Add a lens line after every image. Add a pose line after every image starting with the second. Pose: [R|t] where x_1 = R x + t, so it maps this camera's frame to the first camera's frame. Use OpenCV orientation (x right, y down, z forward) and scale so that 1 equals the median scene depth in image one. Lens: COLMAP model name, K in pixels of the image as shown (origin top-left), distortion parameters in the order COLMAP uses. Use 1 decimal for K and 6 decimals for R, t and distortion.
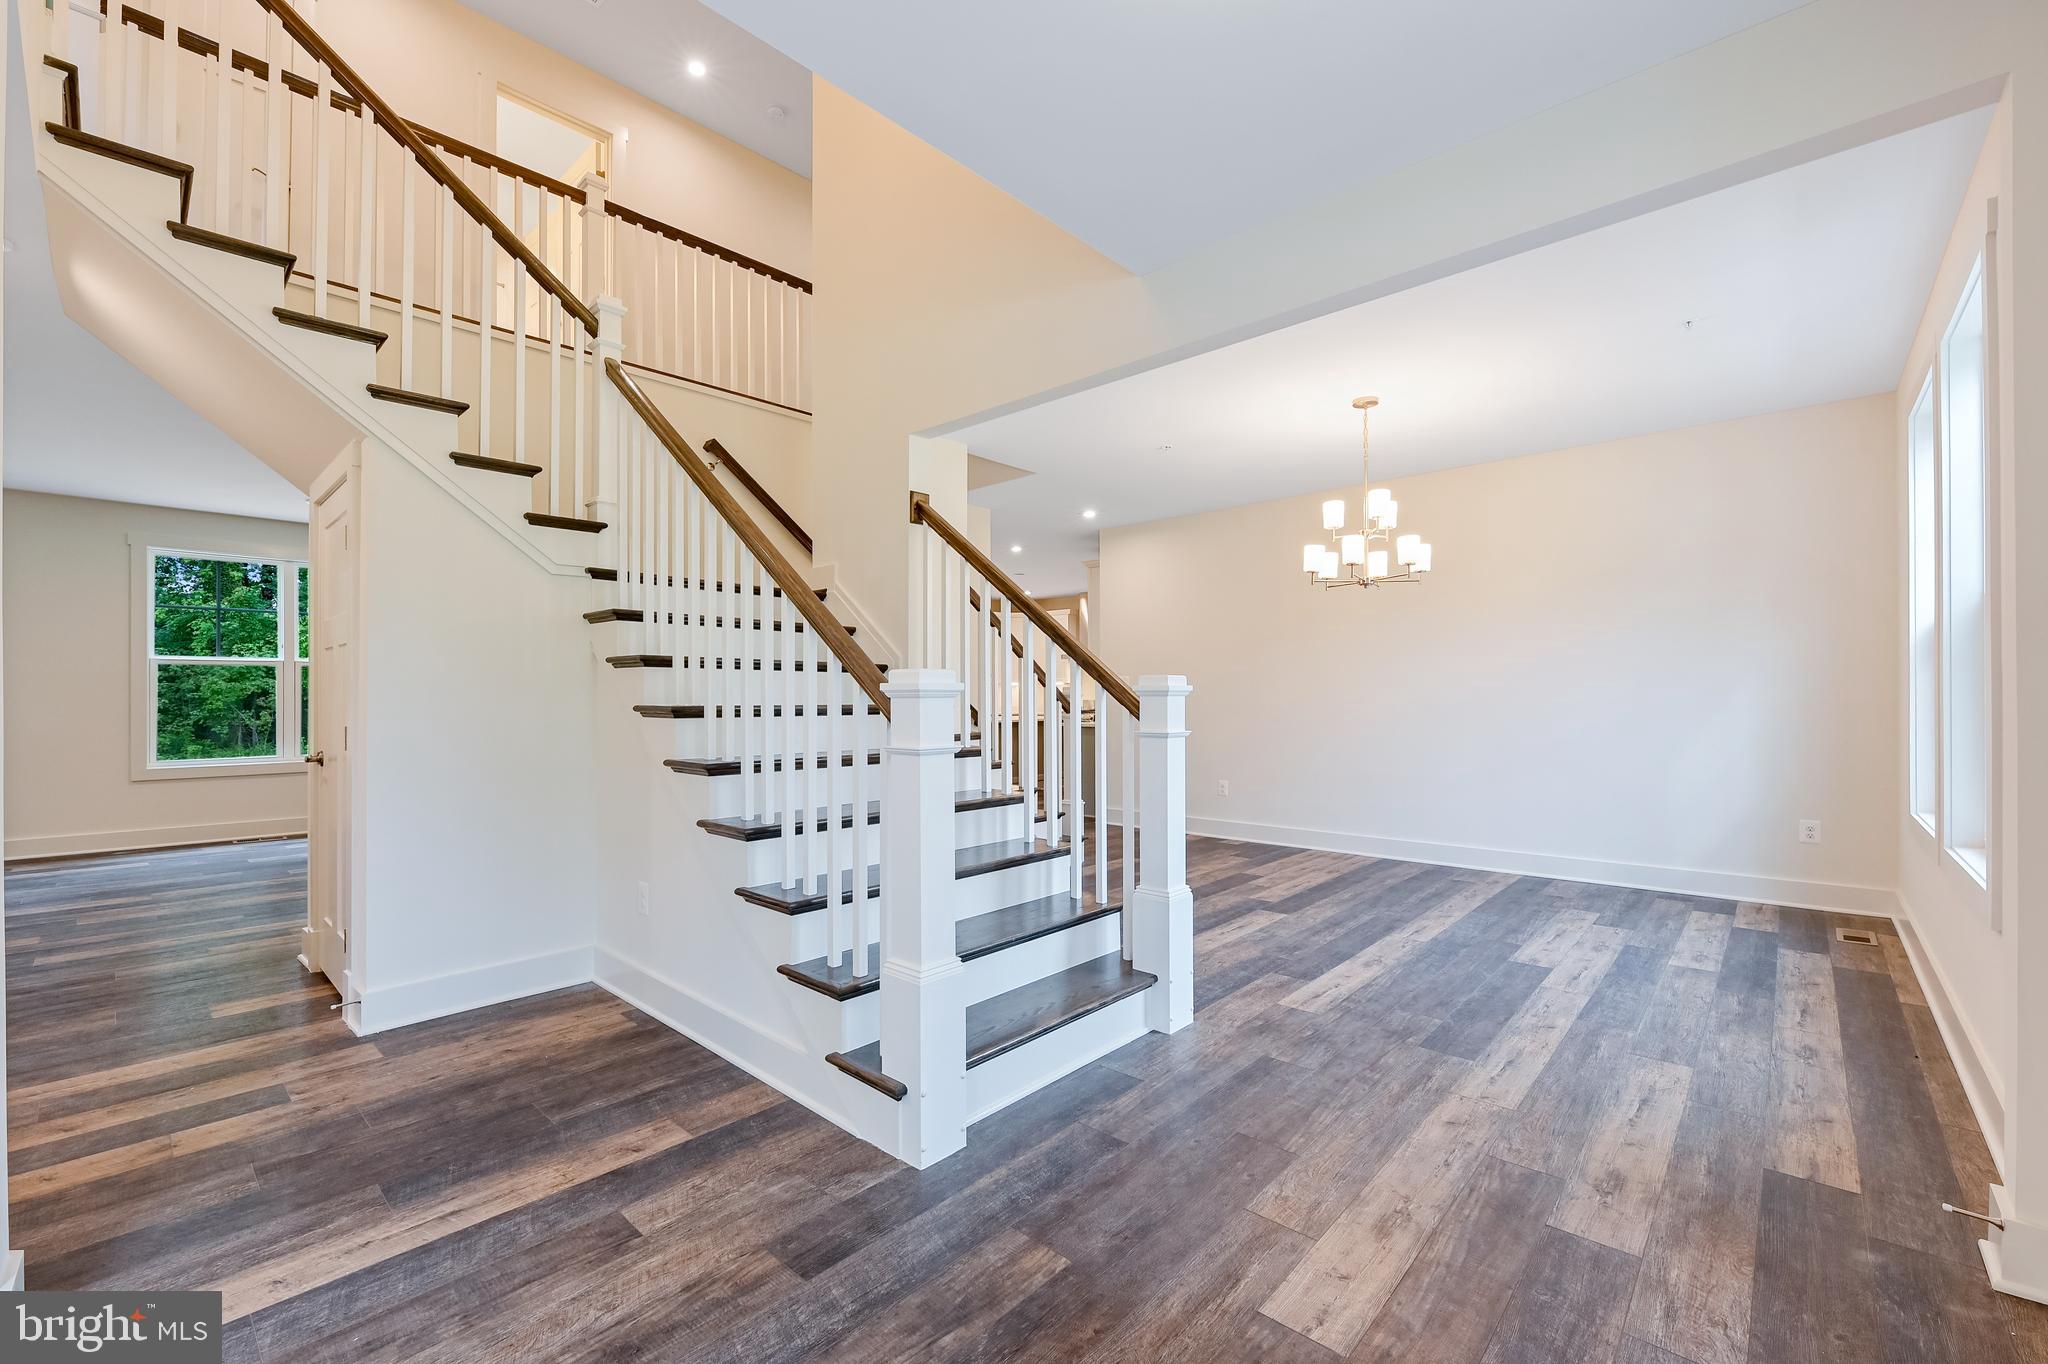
lens RADIAL K [[826.8, 0, 1037.5], [0, 826.8, 684.7], [0, 0, 1]] dist [-0.006960, 0.000078]
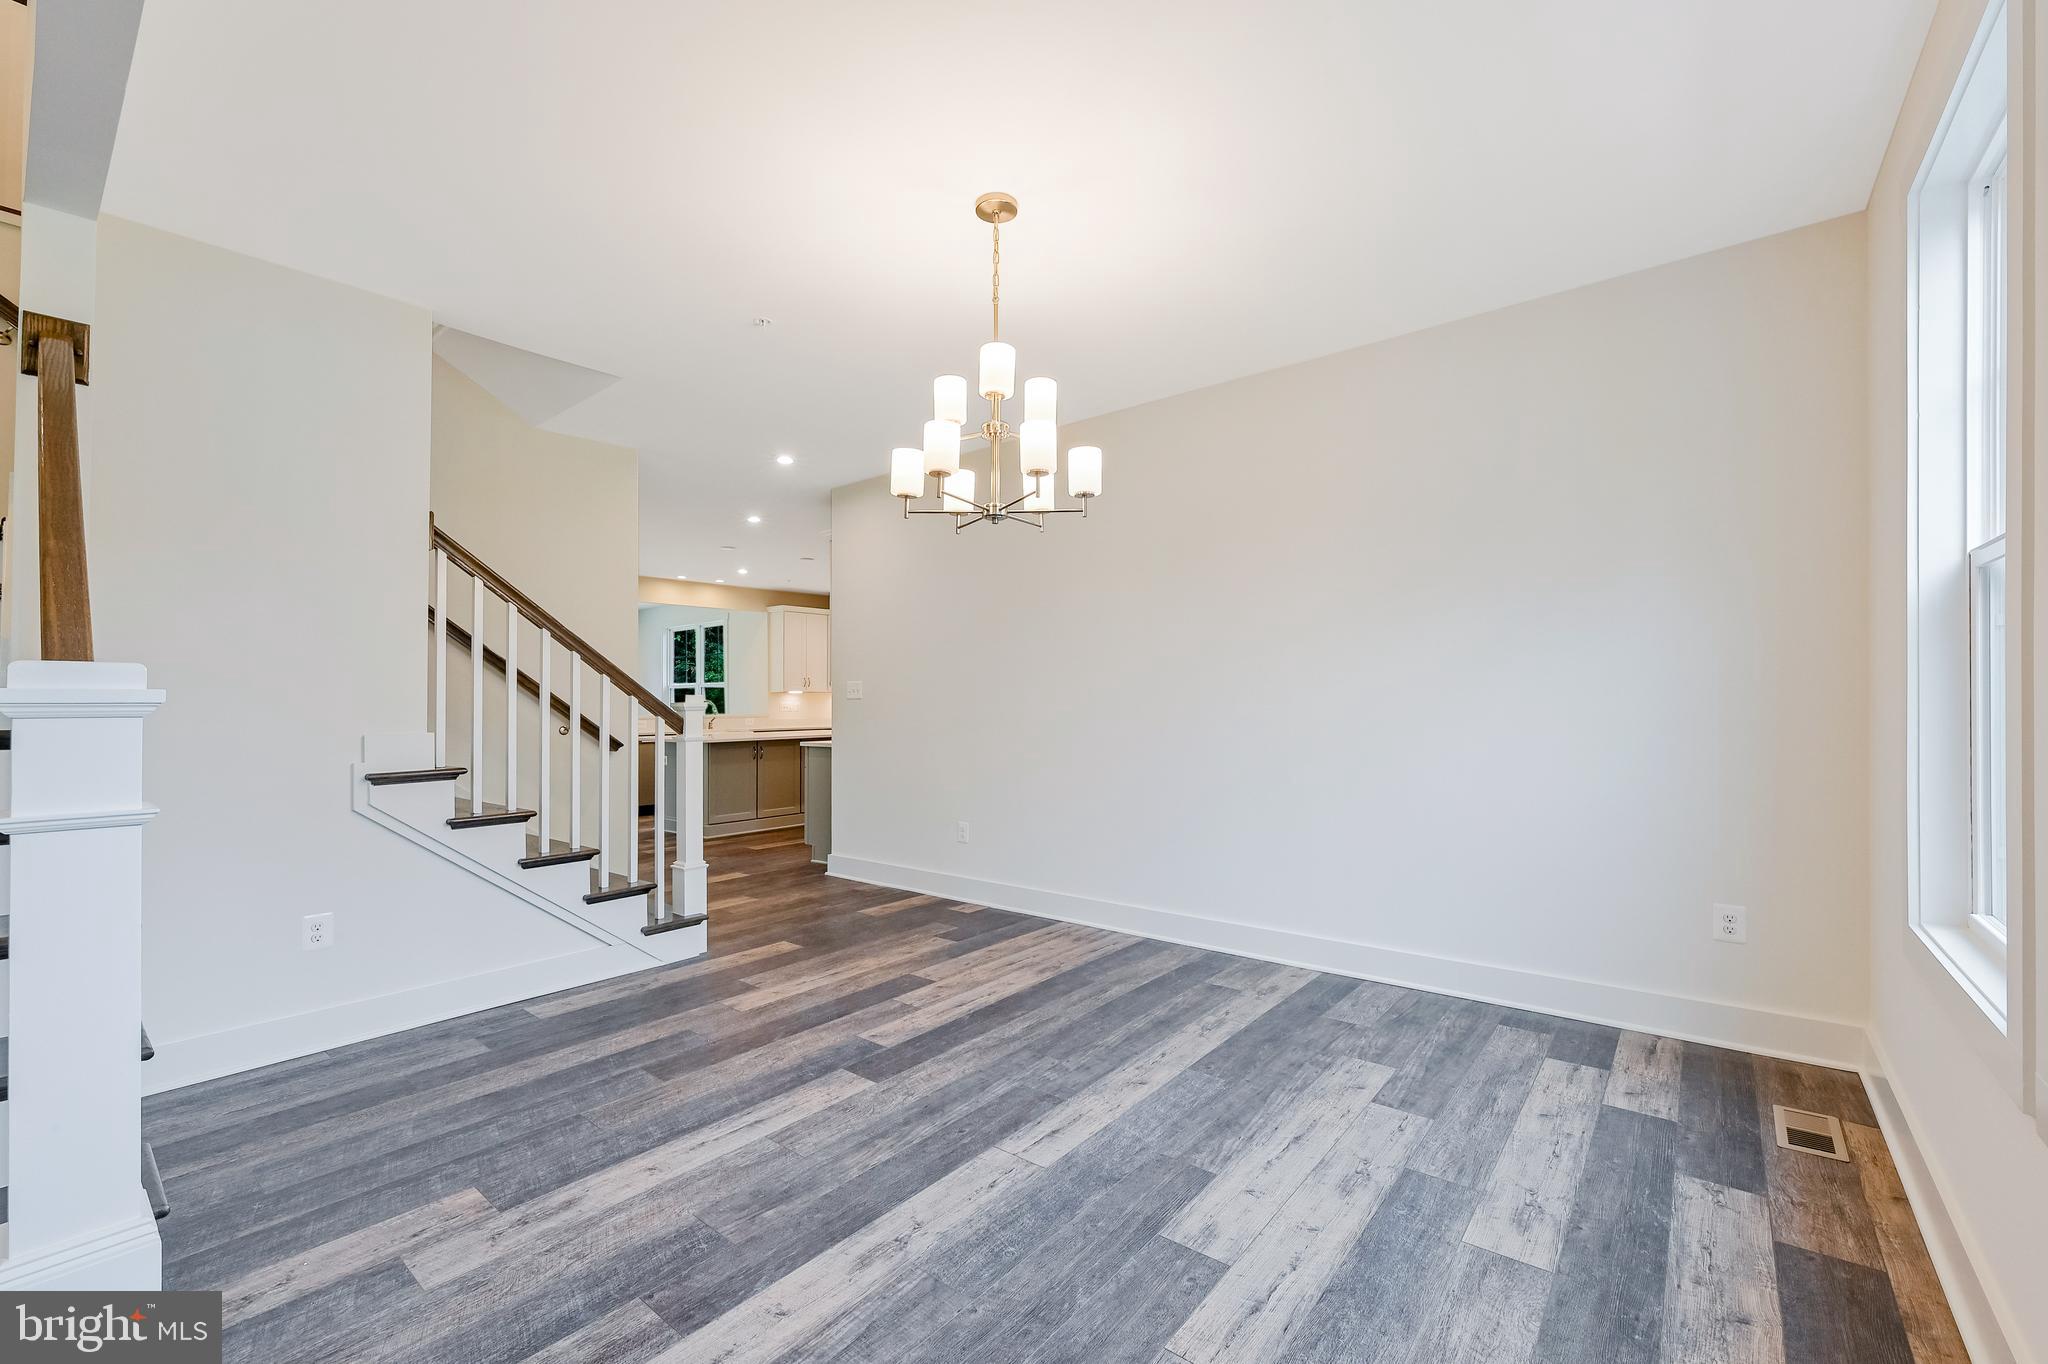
lens RADIAL K [[826.8, 0, 1025.1], [0, 826.8, 702.2], [0, 0, 1]] dist [-0.006960, 0.000078]
pose [[0.998720, -0.003431, 0.050463, 0.439408], [0.002926, 0.999945, 0.010072, 0.002678], [-0.050495, -0.009911, 0.998675, 0.474909]]
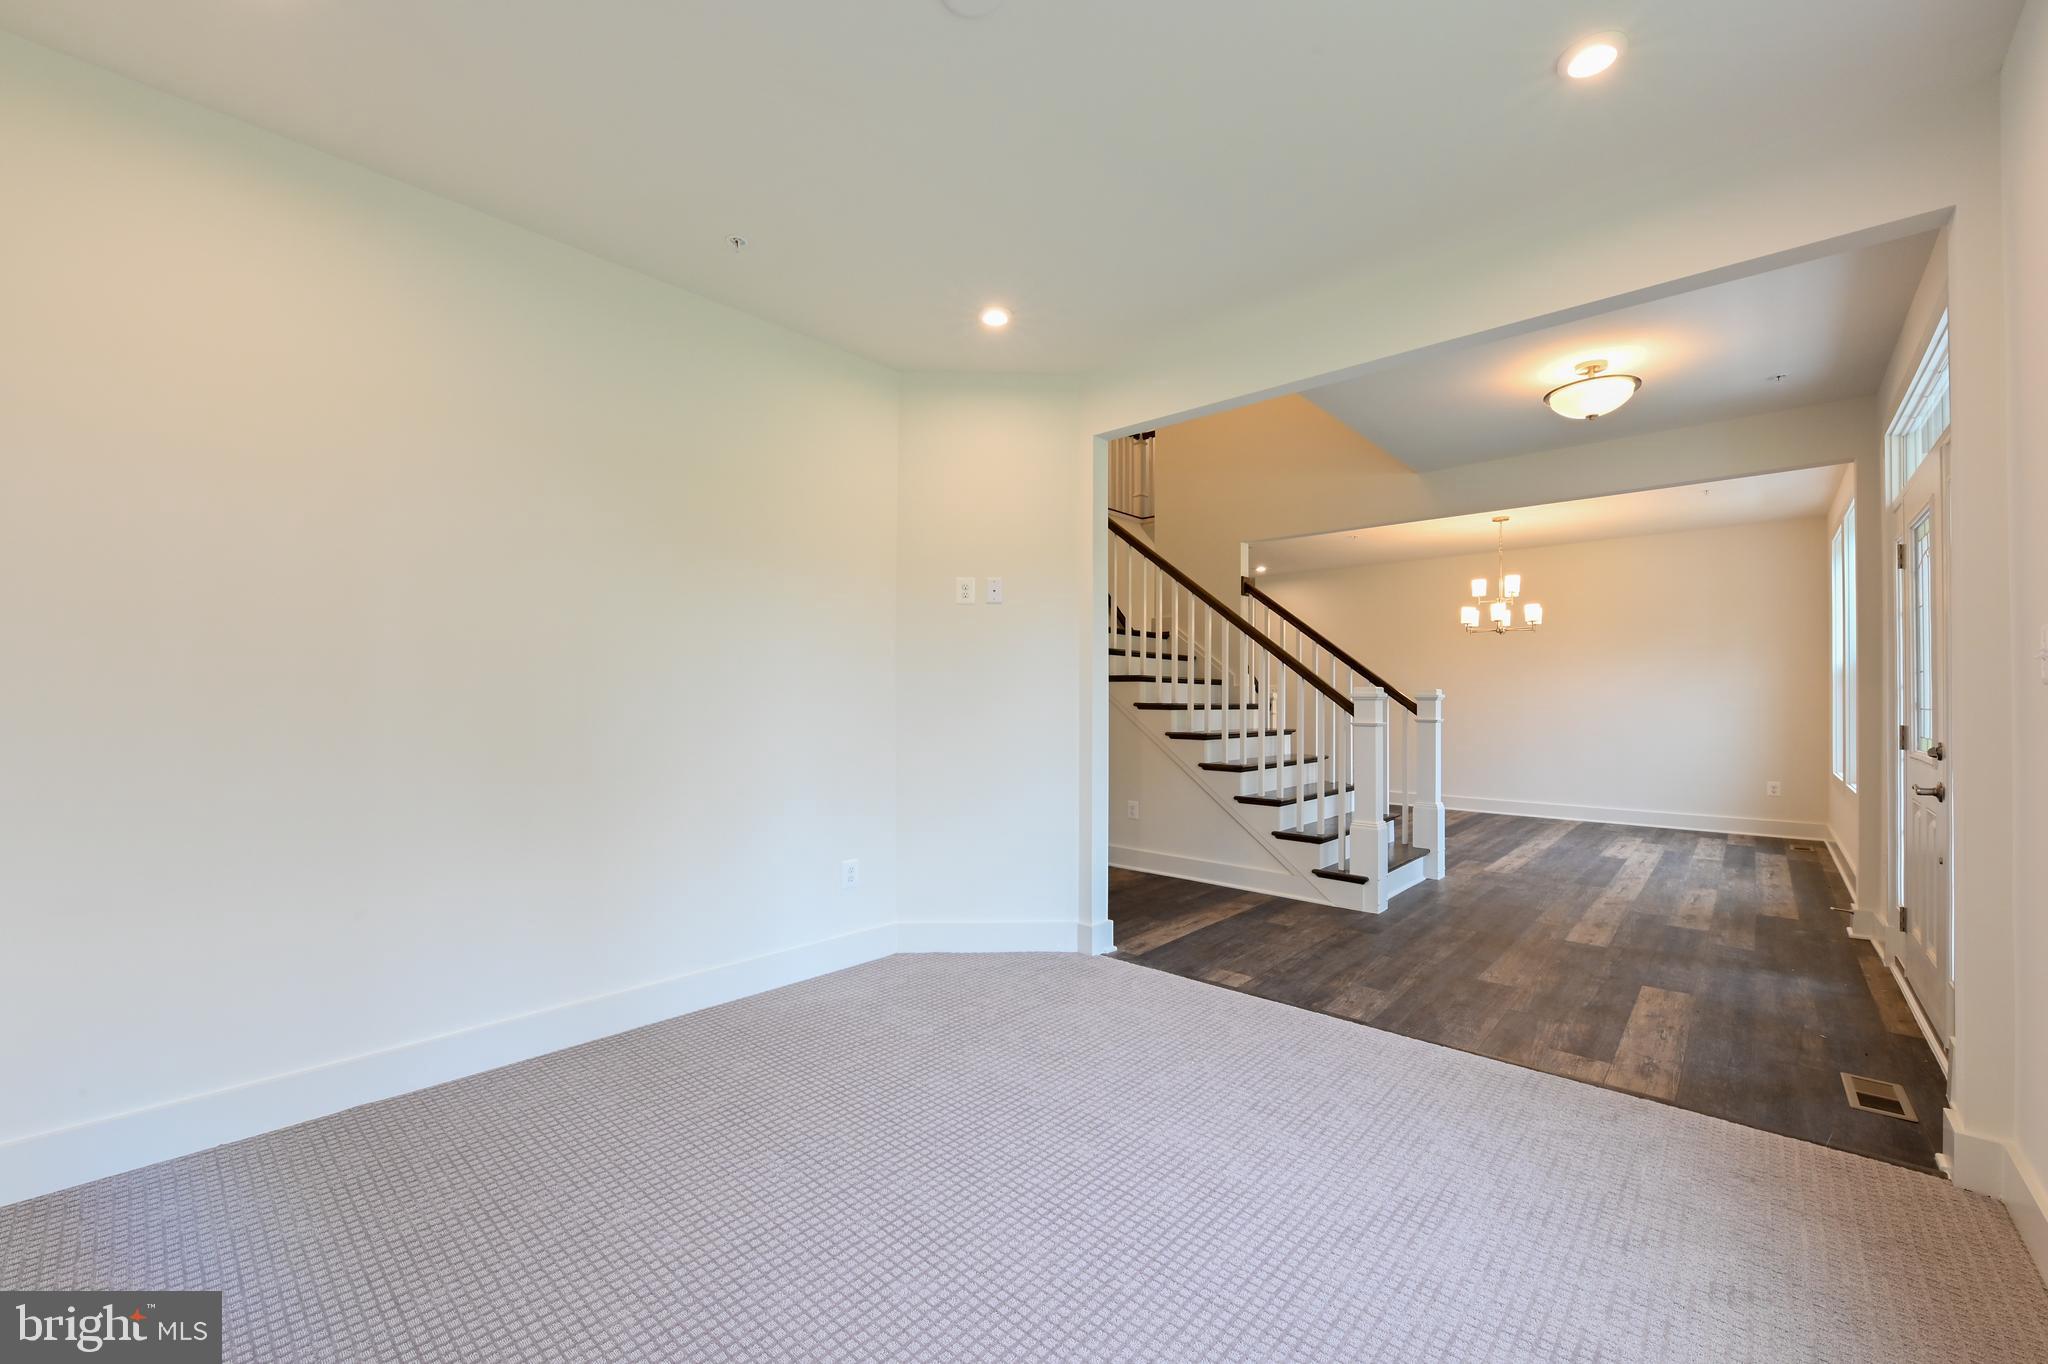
lens RADIAL K [[826.8, 0, 1007.0], [0, 826.8, 678.1], [0, 0, 1]] dist [-0.006960, 0.000078]
pose [[0.999945, 0.008078, 0.006730, -0.647282], [-0.007995, 0.999893, -0.012216, -0.004294], [-0.006828, 0.012161, 0.999903, -0.678422]]
